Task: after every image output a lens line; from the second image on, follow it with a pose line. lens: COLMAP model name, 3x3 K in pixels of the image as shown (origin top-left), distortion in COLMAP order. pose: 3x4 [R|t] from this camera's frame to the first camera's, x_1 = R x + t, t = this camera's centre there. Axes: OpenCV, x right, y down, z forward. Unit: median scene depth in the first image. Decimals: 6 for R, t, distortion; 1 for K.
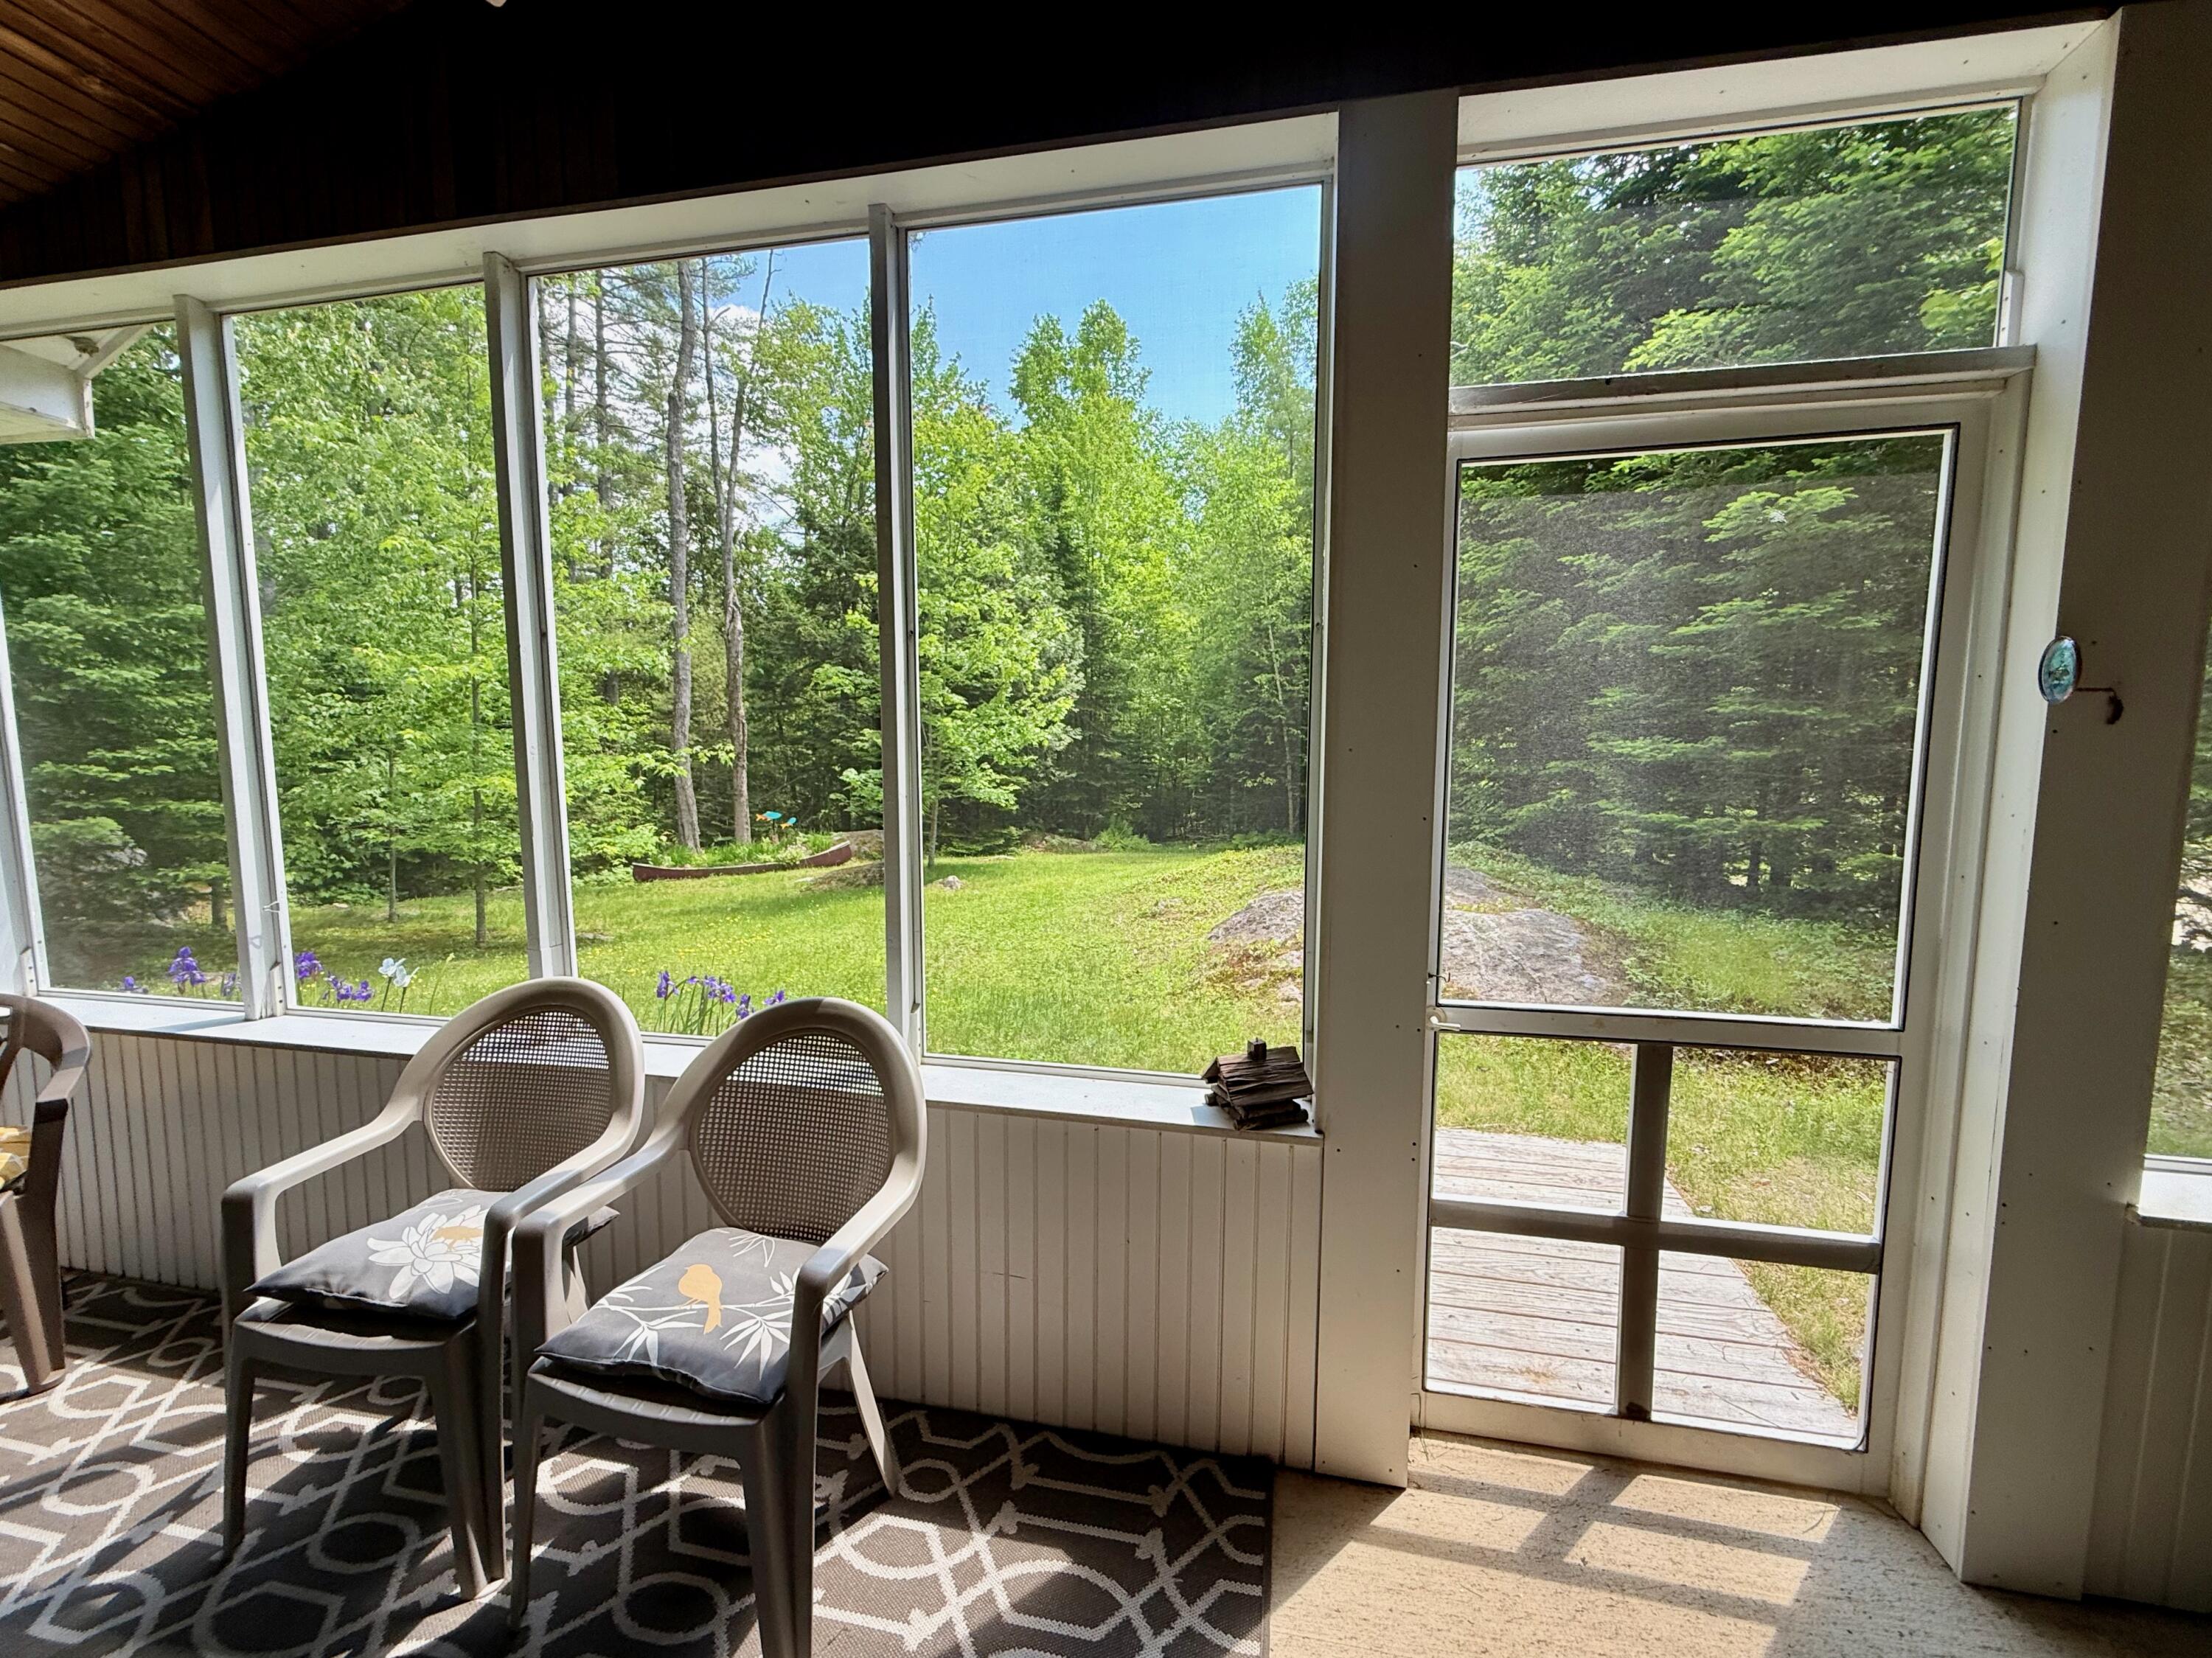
lens RADIAL K [[910.9, 0, 1097.4], [0, 910.9, 827.8], [0, 0, 1]] dist [0.006360, -0.000679]
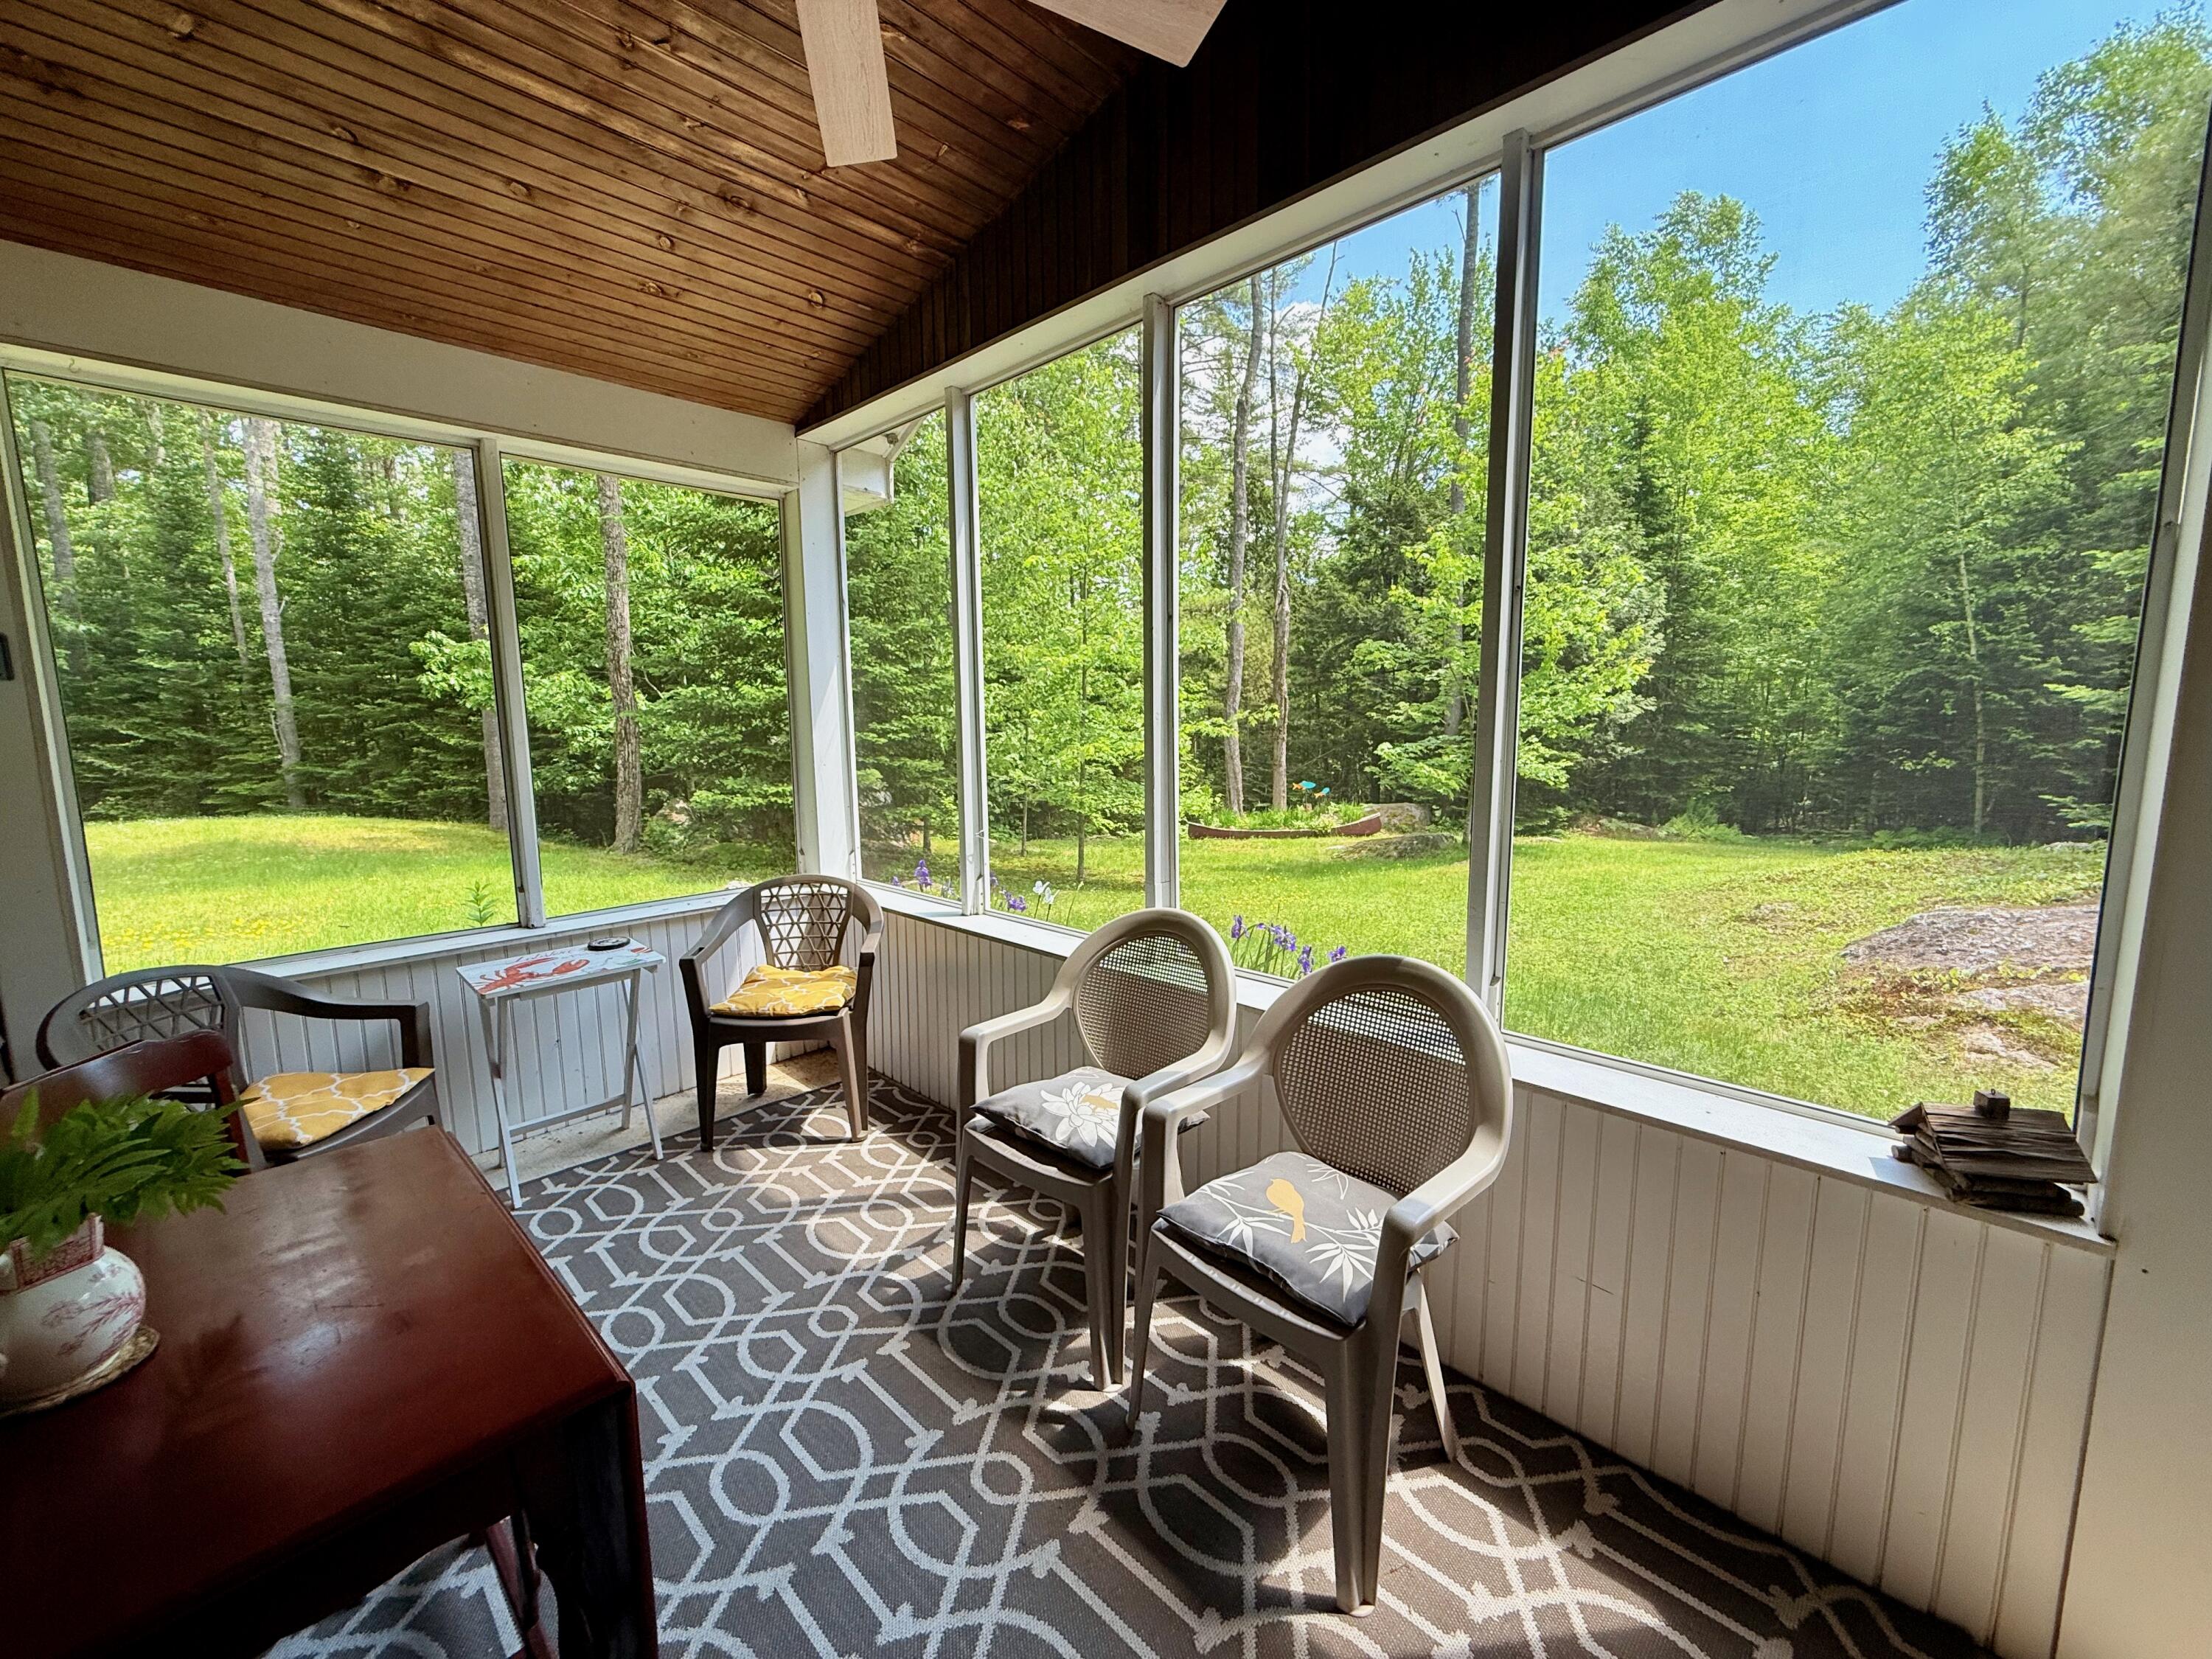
lens RADIAL K [[885.4, 0, 1099.6], [0, 885.4, 827.0], [0, 0, 1]] dist [0.000778, -0.000066]
pose [[0.842312, 0.061211, -0.535503, -0.060983], [-0.044768, 0.998043, 0.043664, 0.013100], [0.537127, -0.012805, 0.843404, -0.011435]]
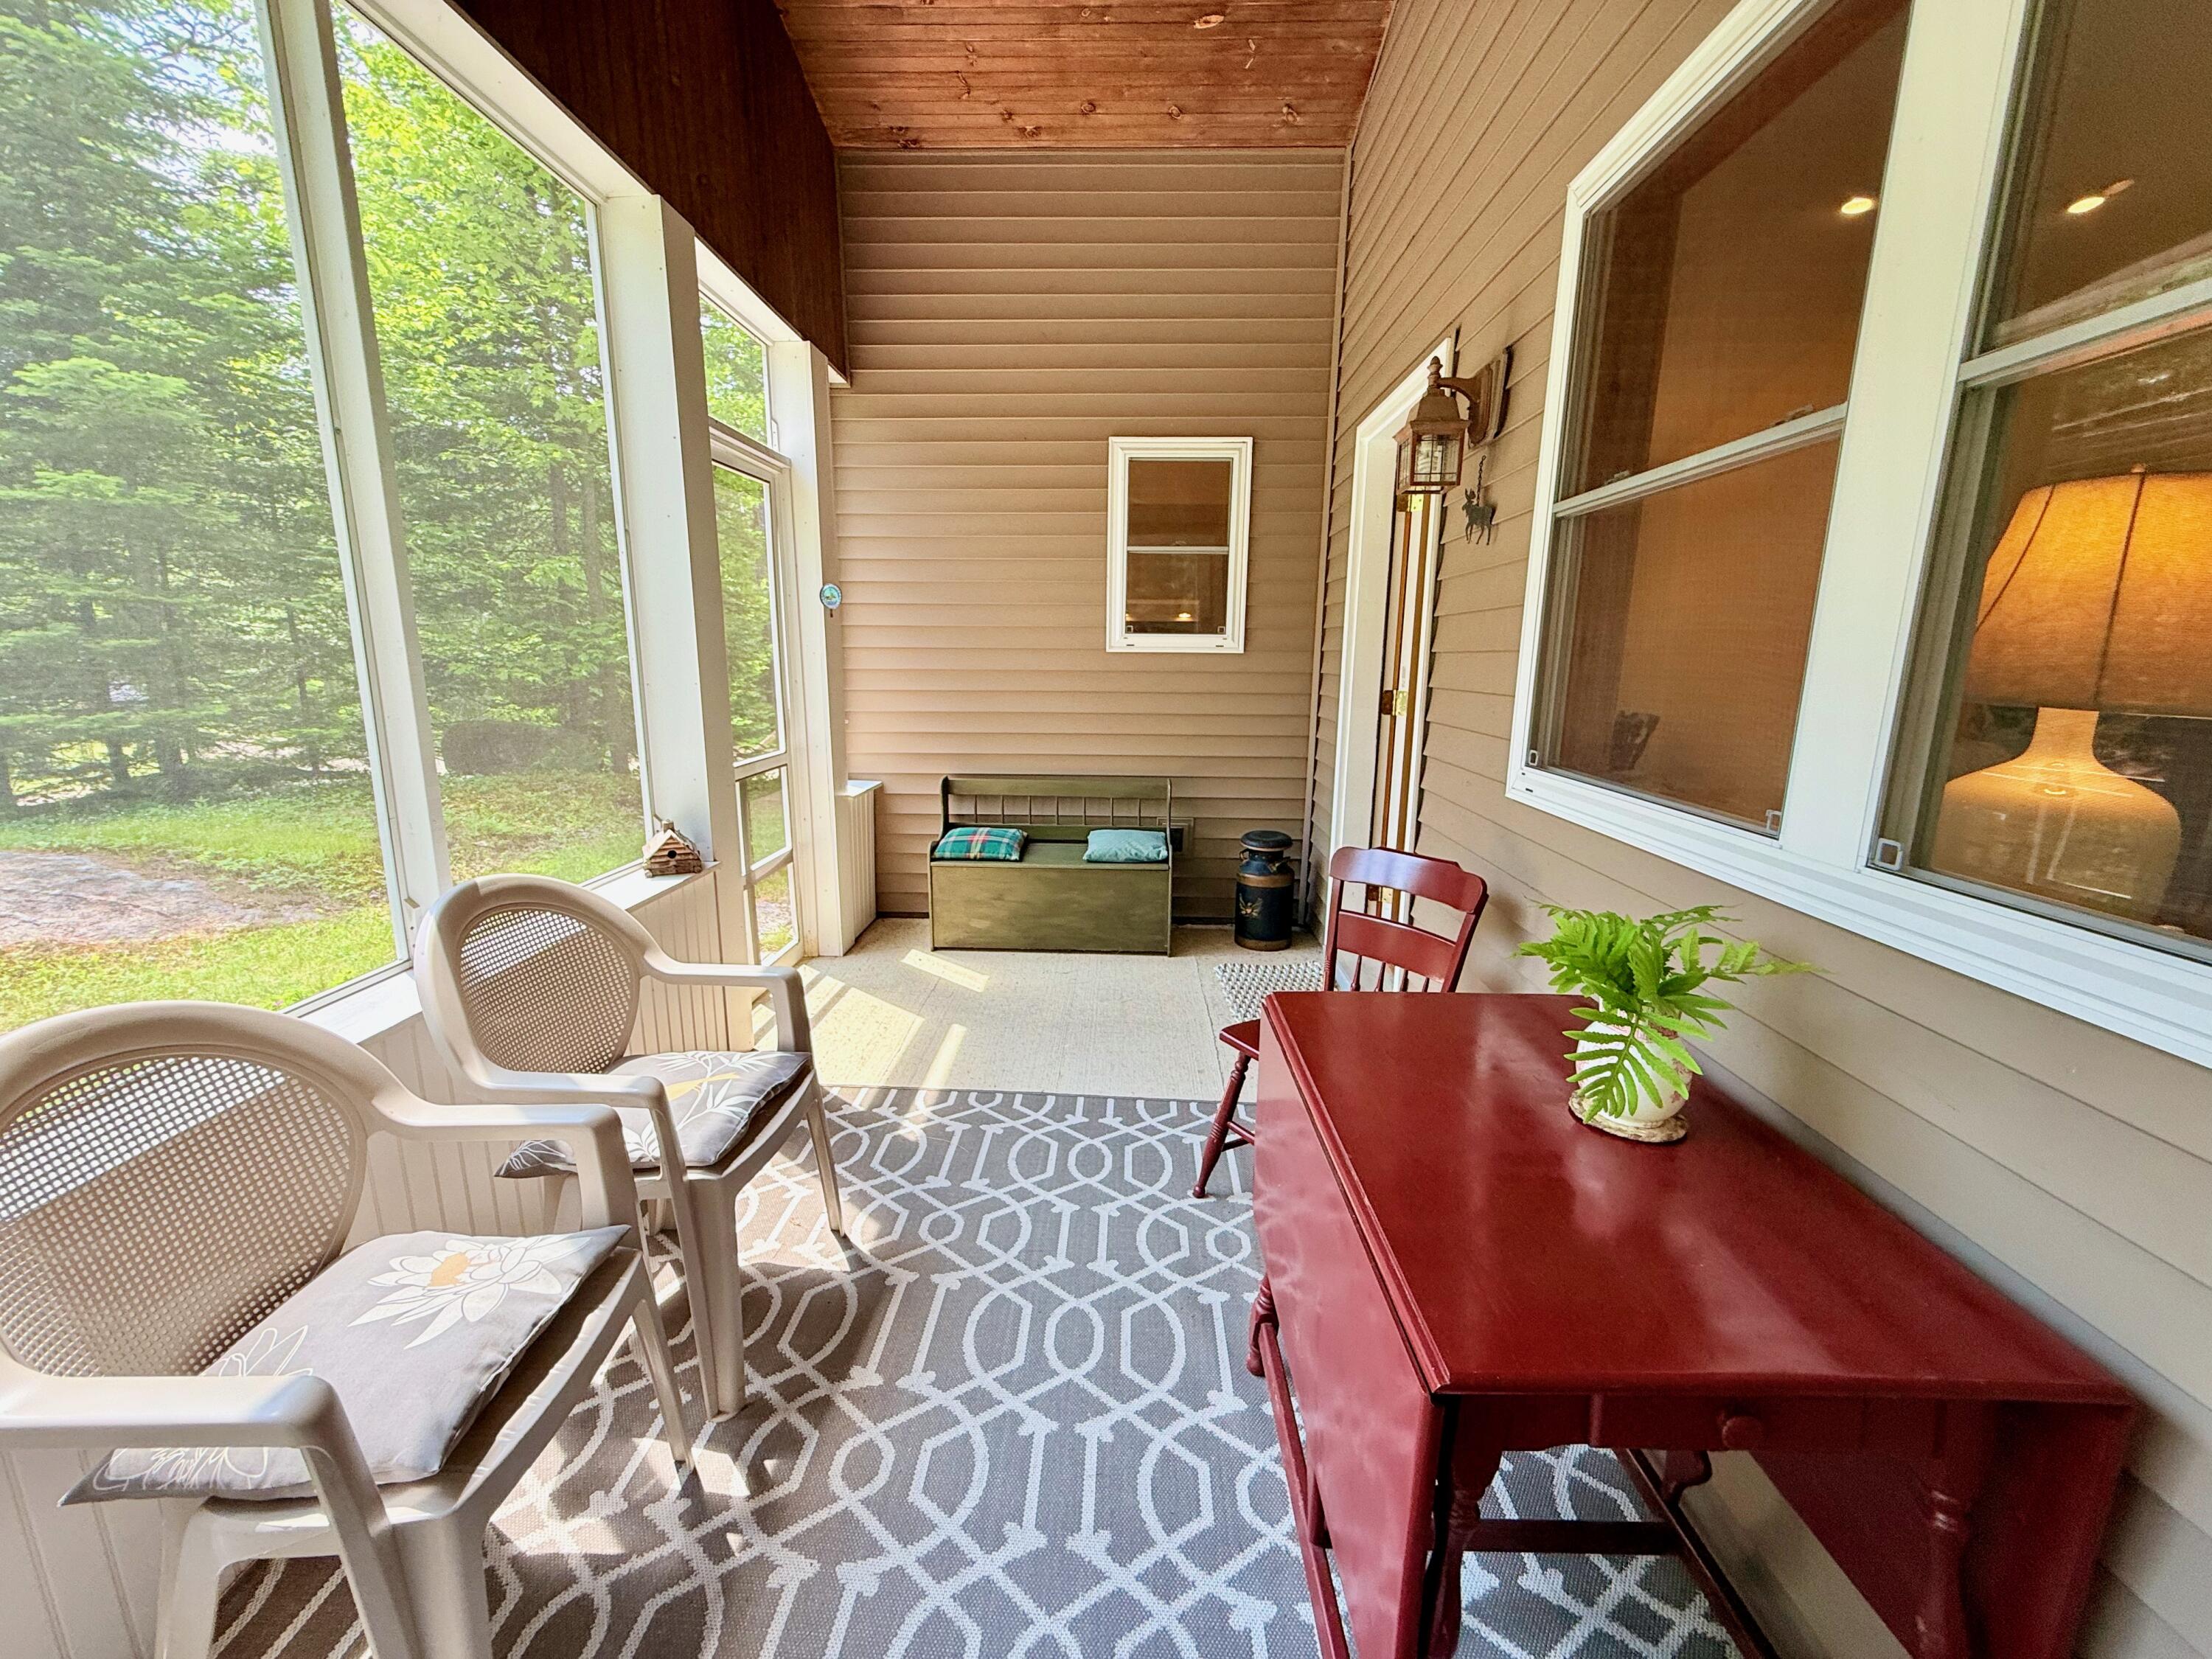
lens RADIAL K [[871.4, 0, 1123.0], [0, 871.4, 823.7], [0, 0, 1]] dist [0.001319, 0.000096]
pose [[-0.192406, -0.192846, 0.962180, -1.159164], [0.089146, 0.973011, 0.212843, 0.005366], [-0.977258, 0.126727, -0.170022, 0.463466]]
